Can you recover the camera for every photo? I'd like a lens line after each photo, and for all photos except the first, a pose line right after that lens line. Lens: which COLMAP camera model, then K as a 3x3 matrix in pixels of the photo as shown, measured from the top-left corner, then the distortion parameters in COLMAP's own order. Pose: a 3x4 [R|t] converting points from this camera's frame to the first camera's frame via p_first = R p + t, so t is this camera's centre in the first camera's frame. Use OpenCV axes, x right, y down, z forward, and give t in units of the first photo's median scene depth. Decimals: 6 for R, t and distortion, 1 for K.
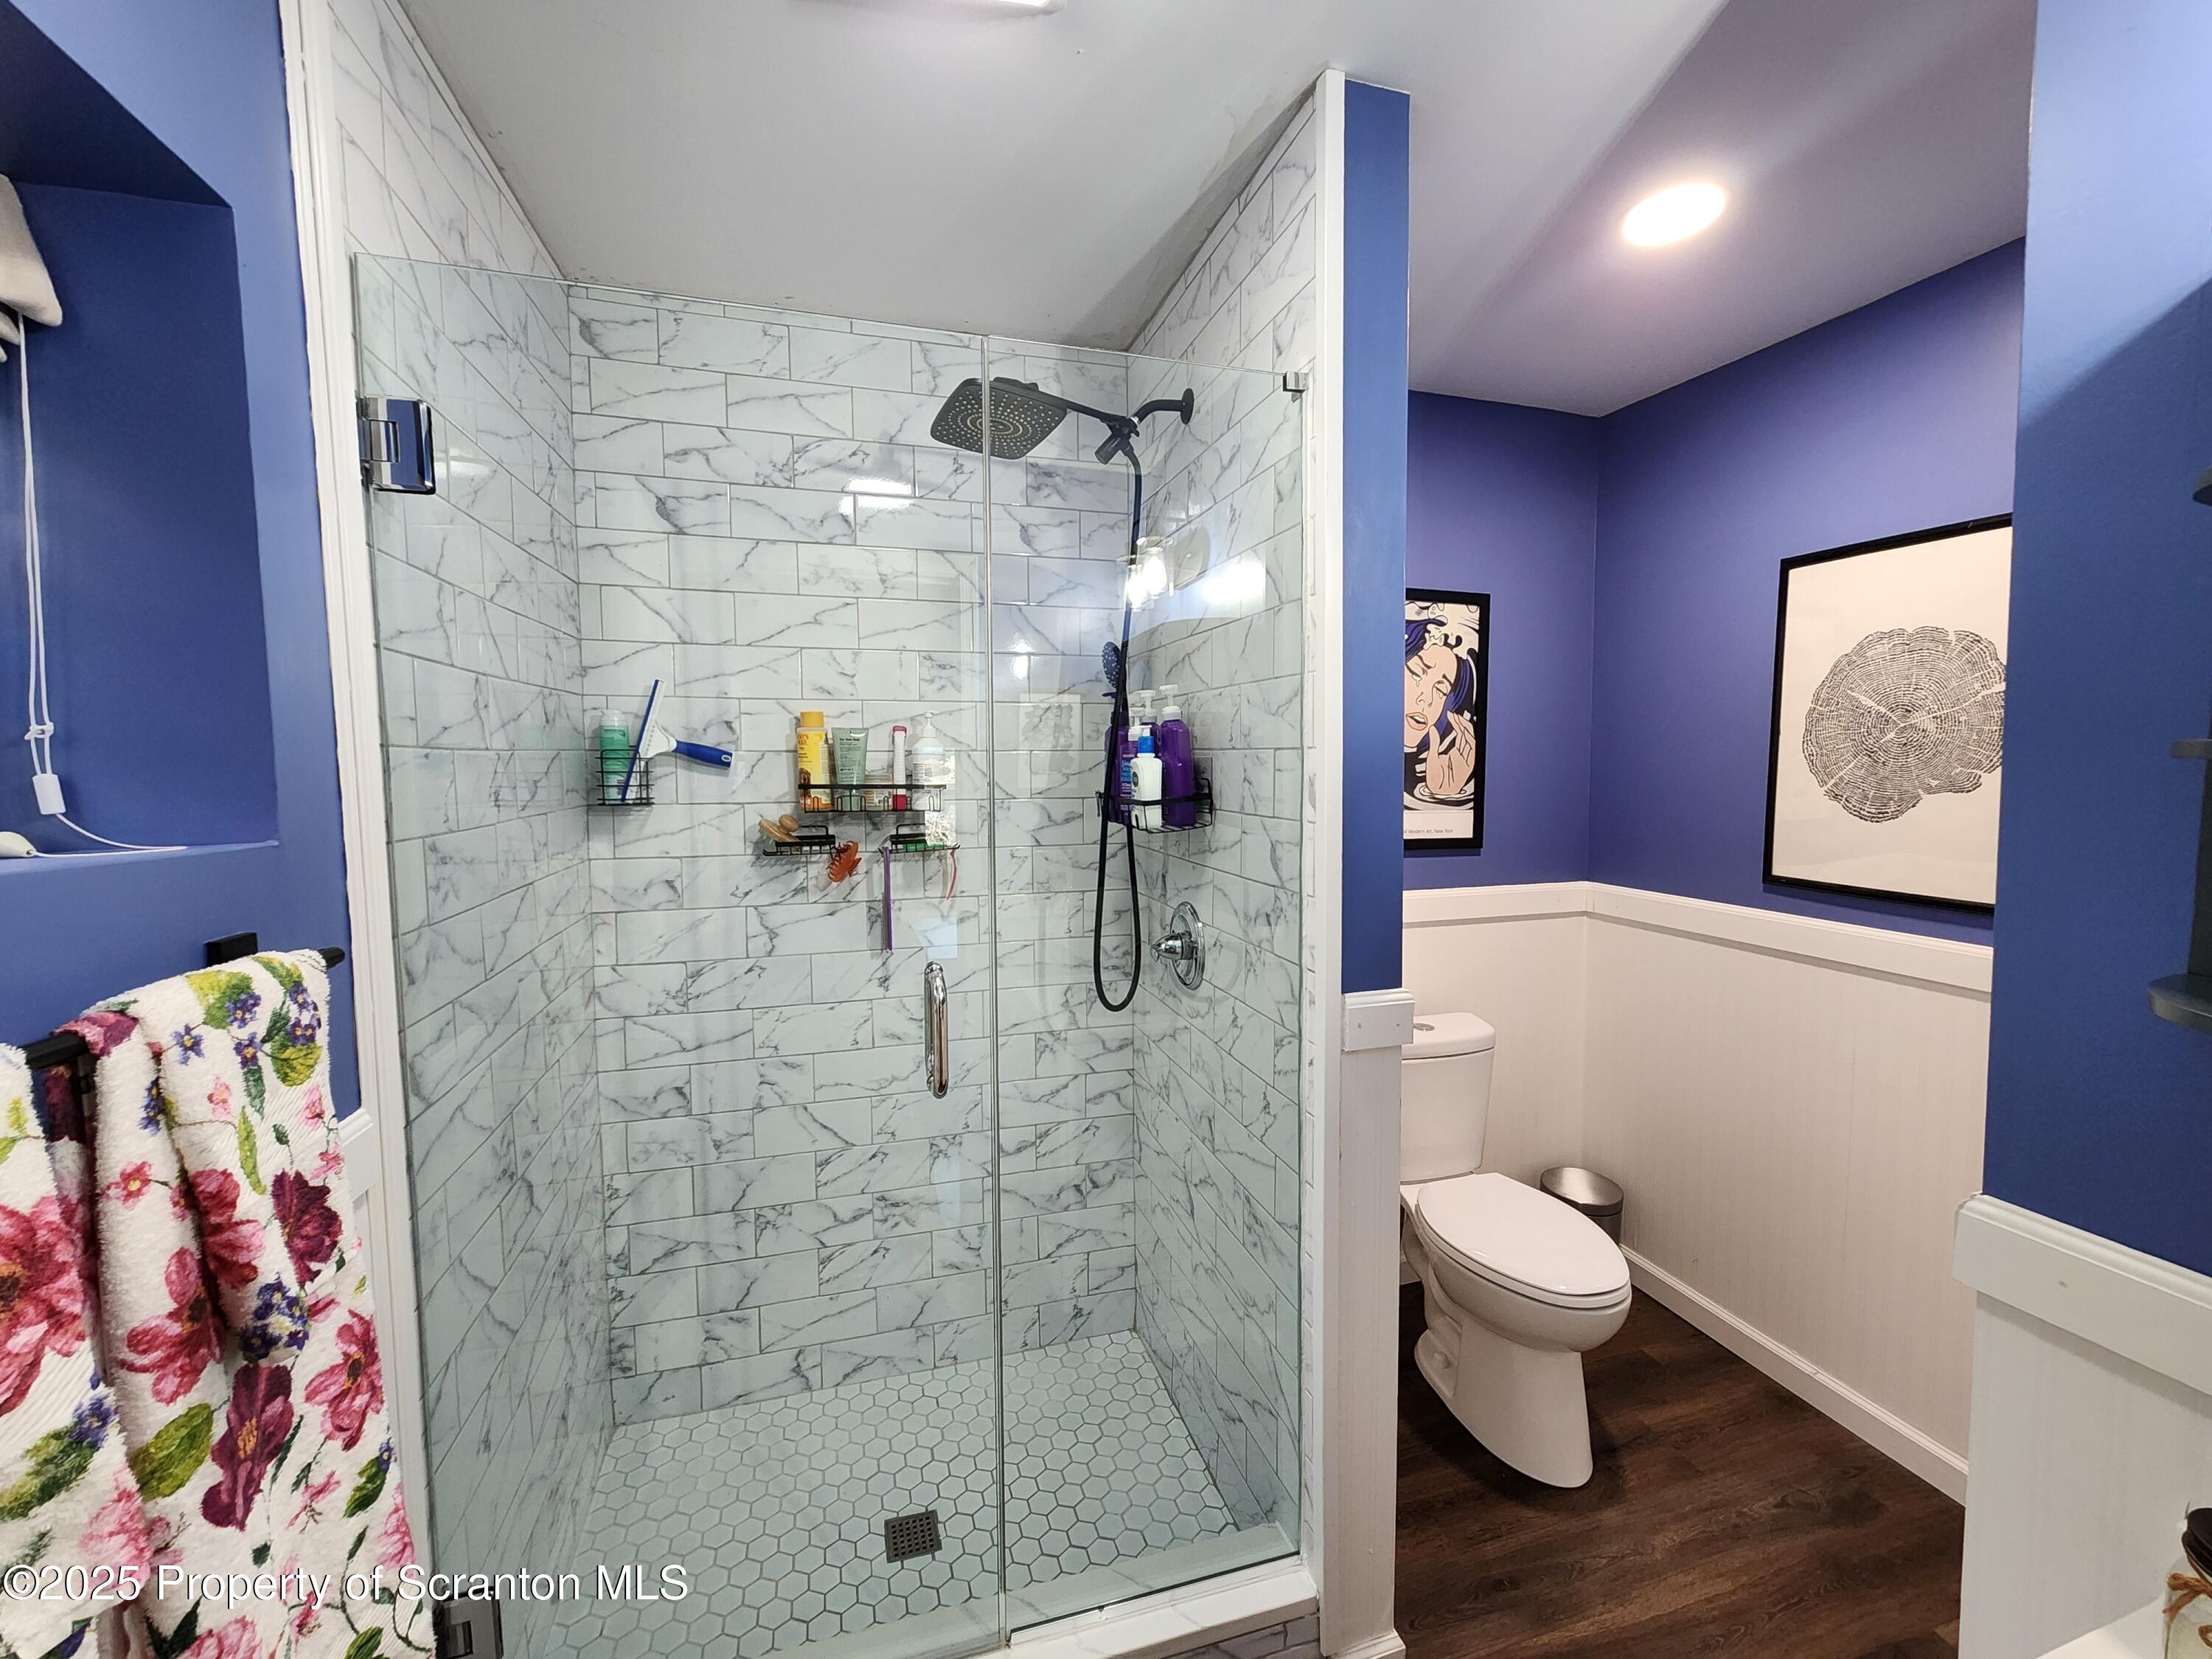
lens RADIAL K [[910.1, 0, 1108.3], [0, 910.1, 836.1], [0, 0, 1]] dist [0.001698, 0.000157]
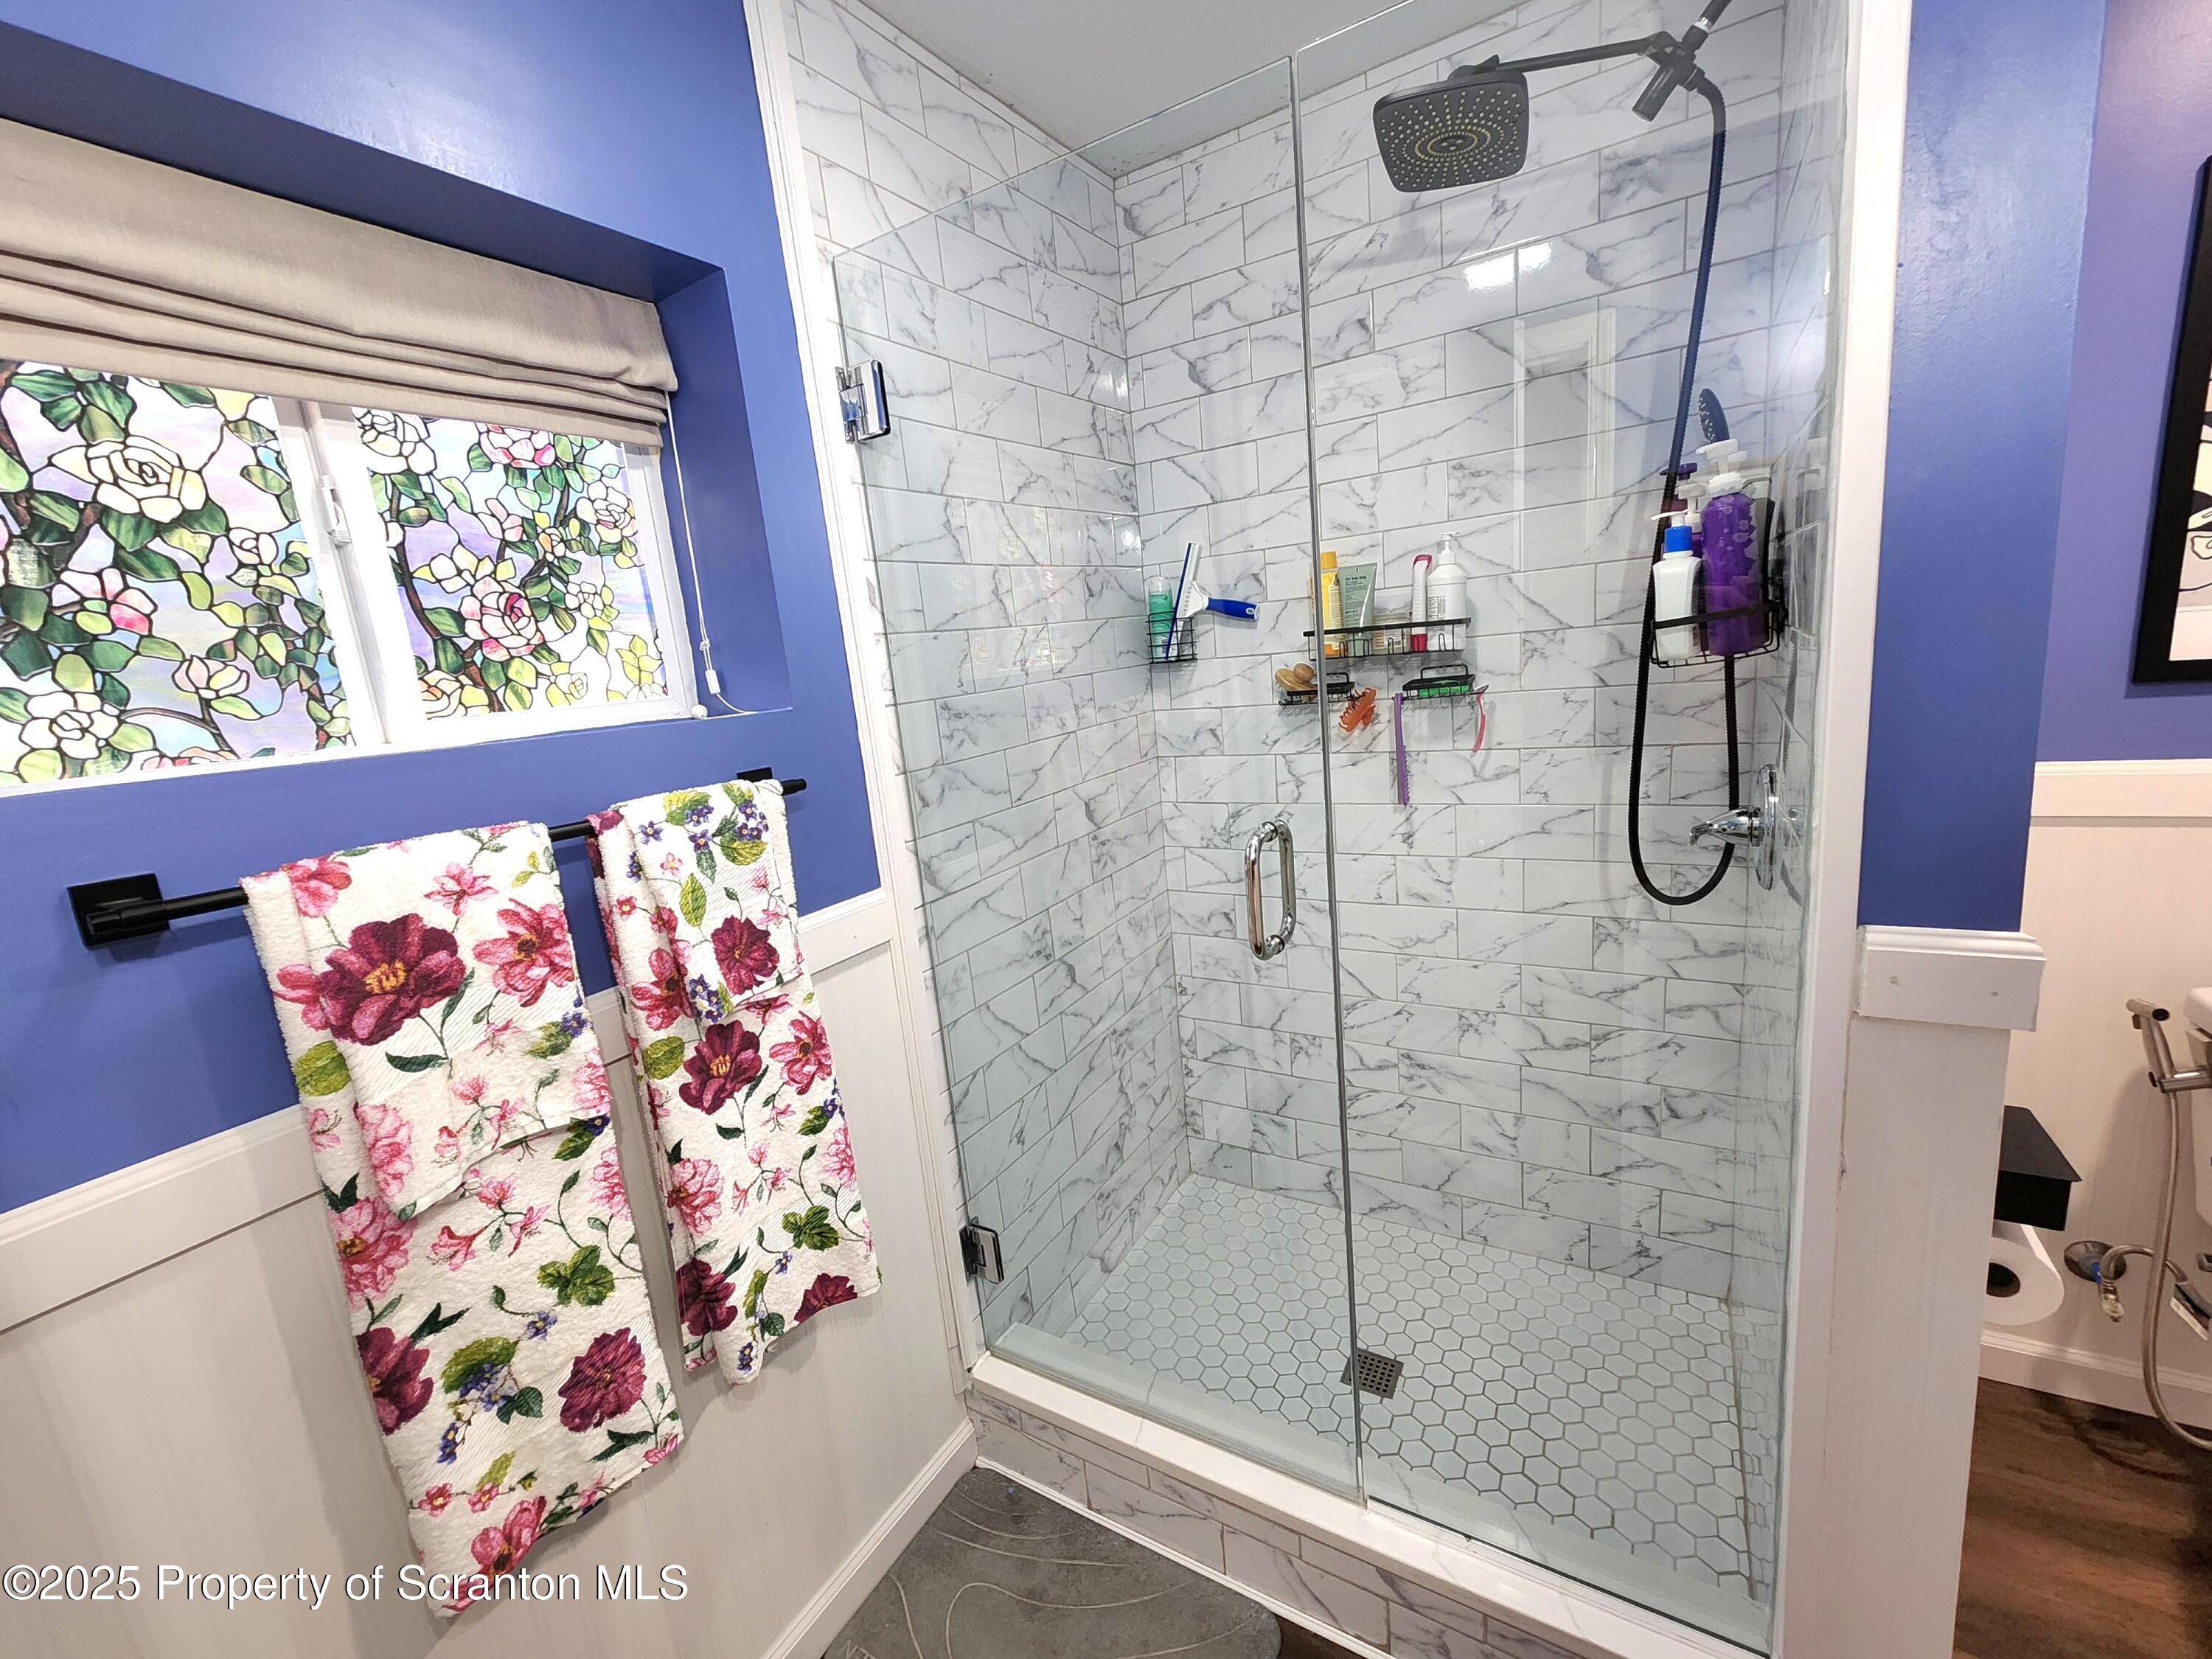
lens RADIAL K [[910.1, 0, 1100.4], [0, 910.1, 835.8], [0, 0, 1]] dist [0.001698, 0.000157]
pose [[0.670964, 0.090662, -0.735927, 0.248568], [0.036685, 0.987223, 0.155067, 0.000326], [0.740582, -0.131041, 0.659065, 0.155275]]
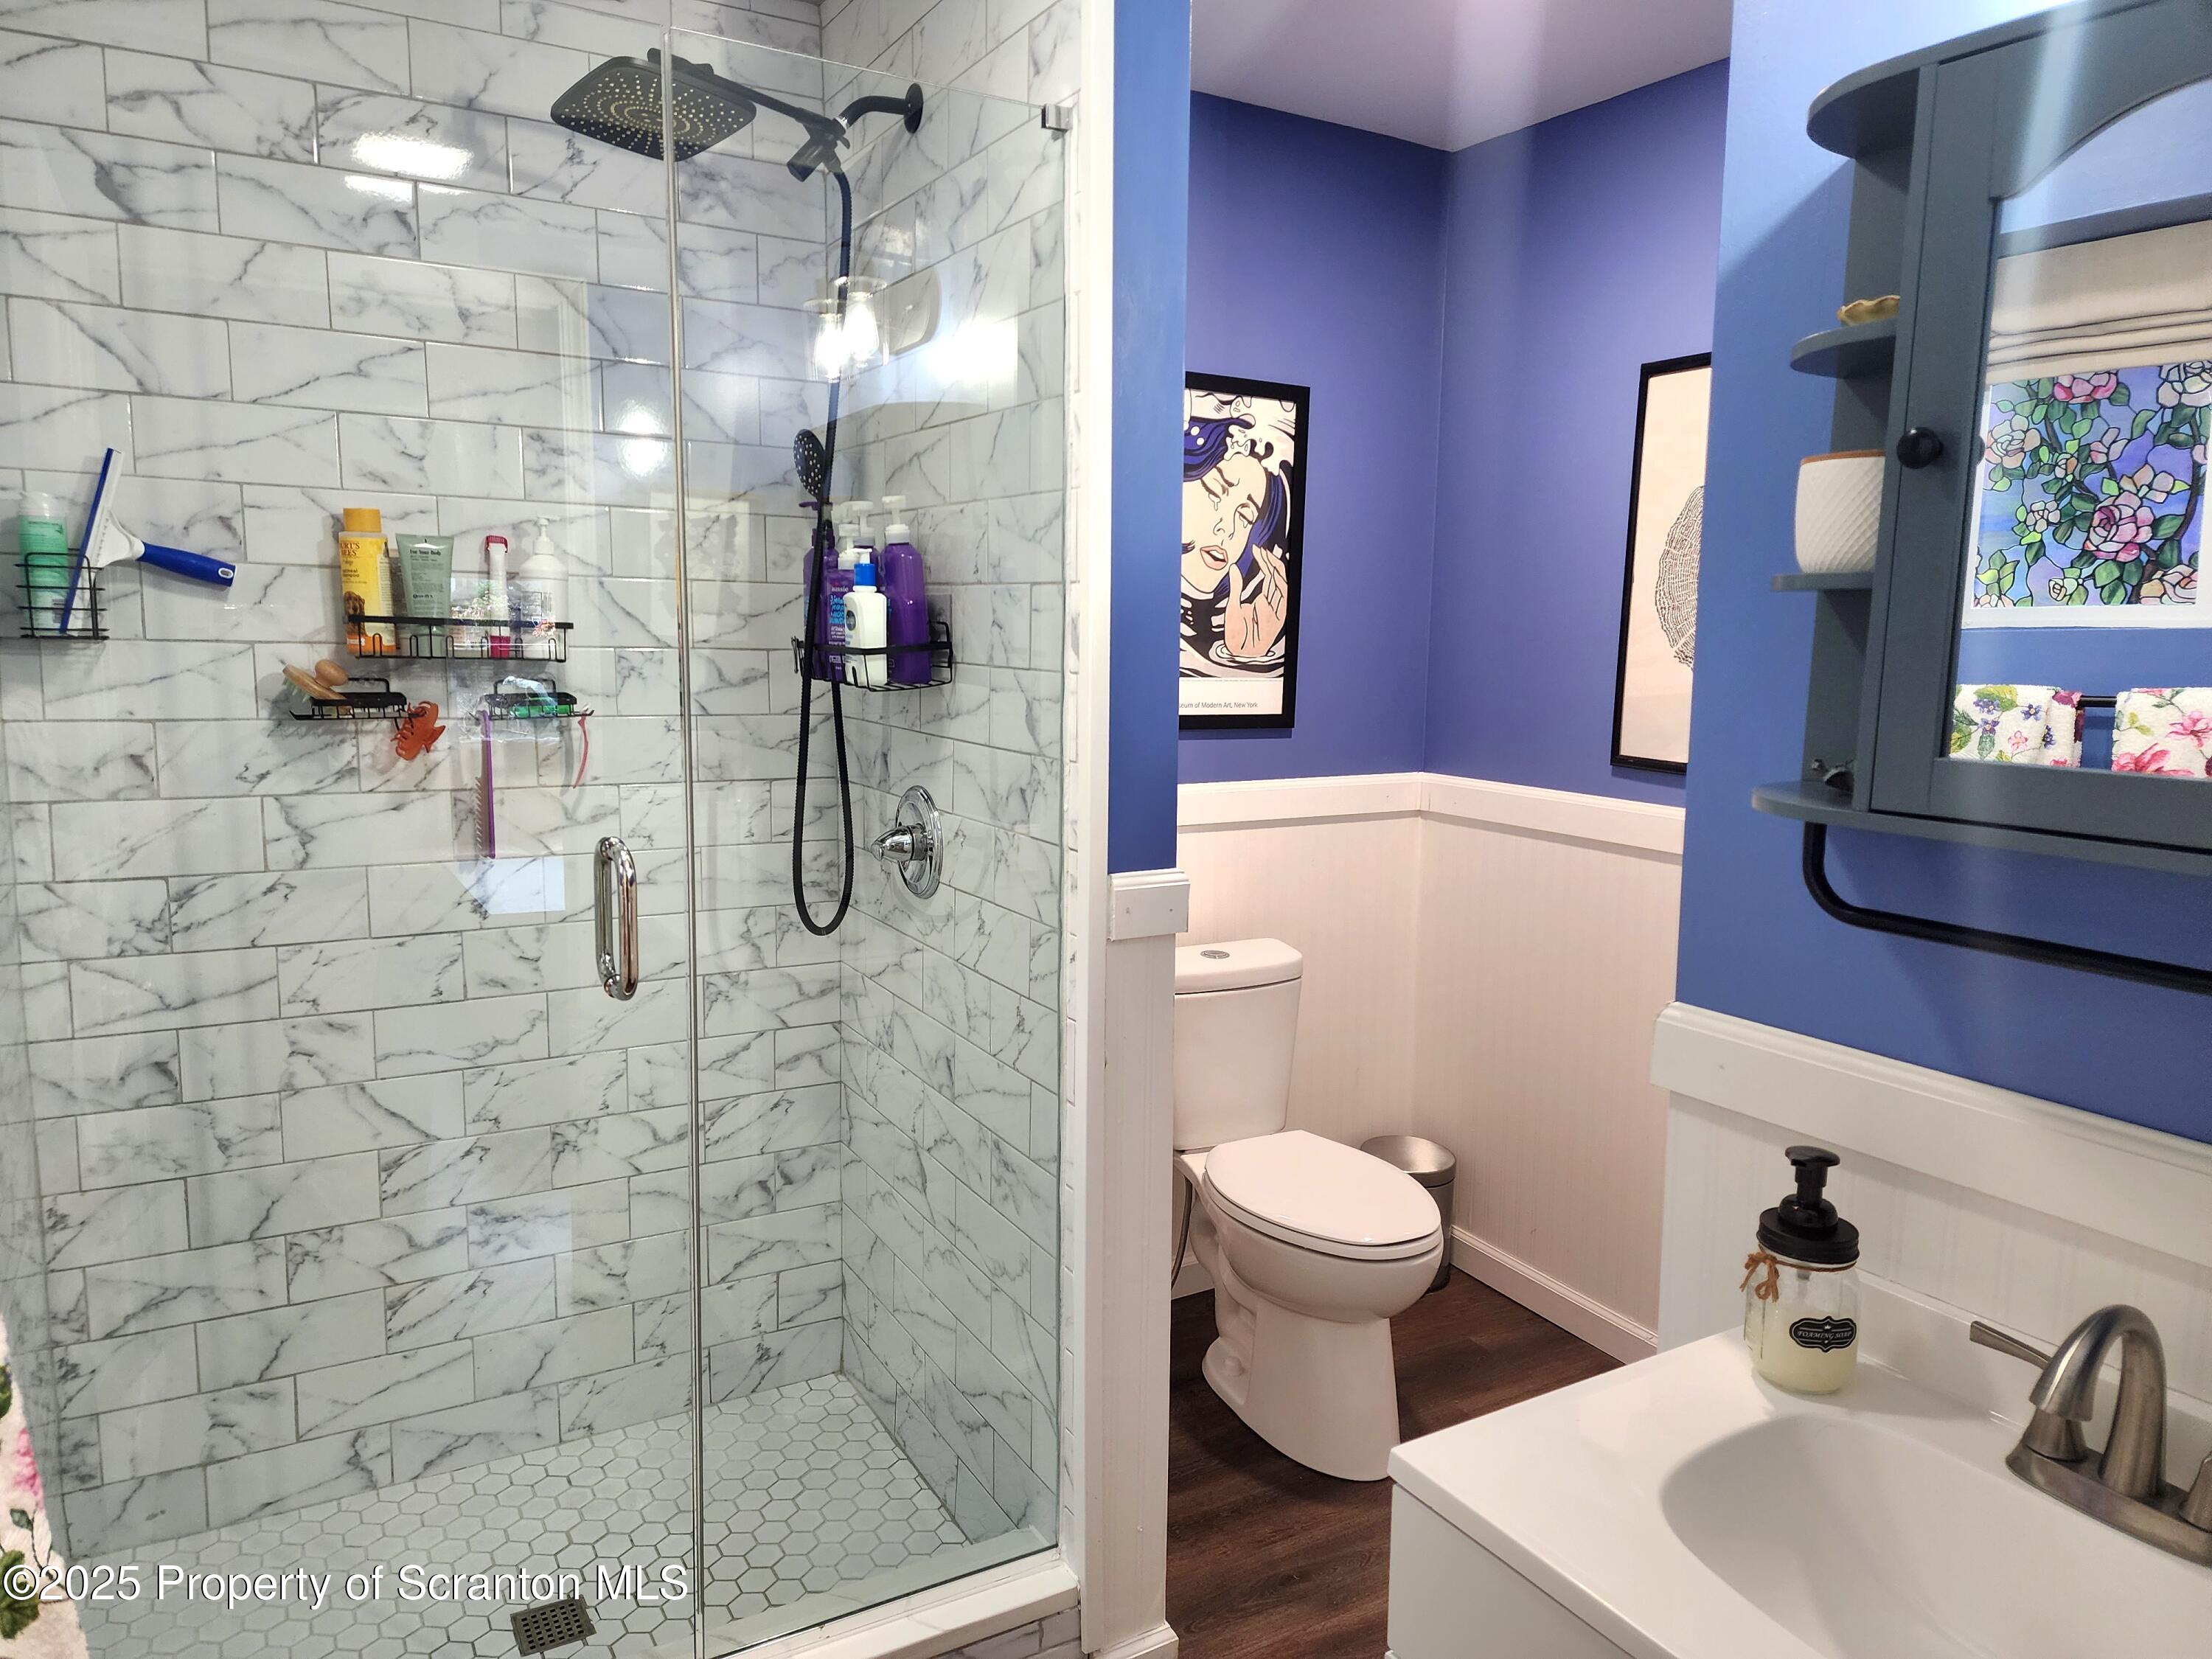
lens RADIAL K [[1464.5, 0, 1082.7], [0, 1464.5, 846.6], [0, 0, 1]] dist [0.090061, -0.072049]
pose [[0.975959, -0.011030, 0.217677, -0.044880], [-0.004095, 0.997614, 0.068911, 0.036773], [-0.217918, -0.068146, 0.973585, -0.225165]]
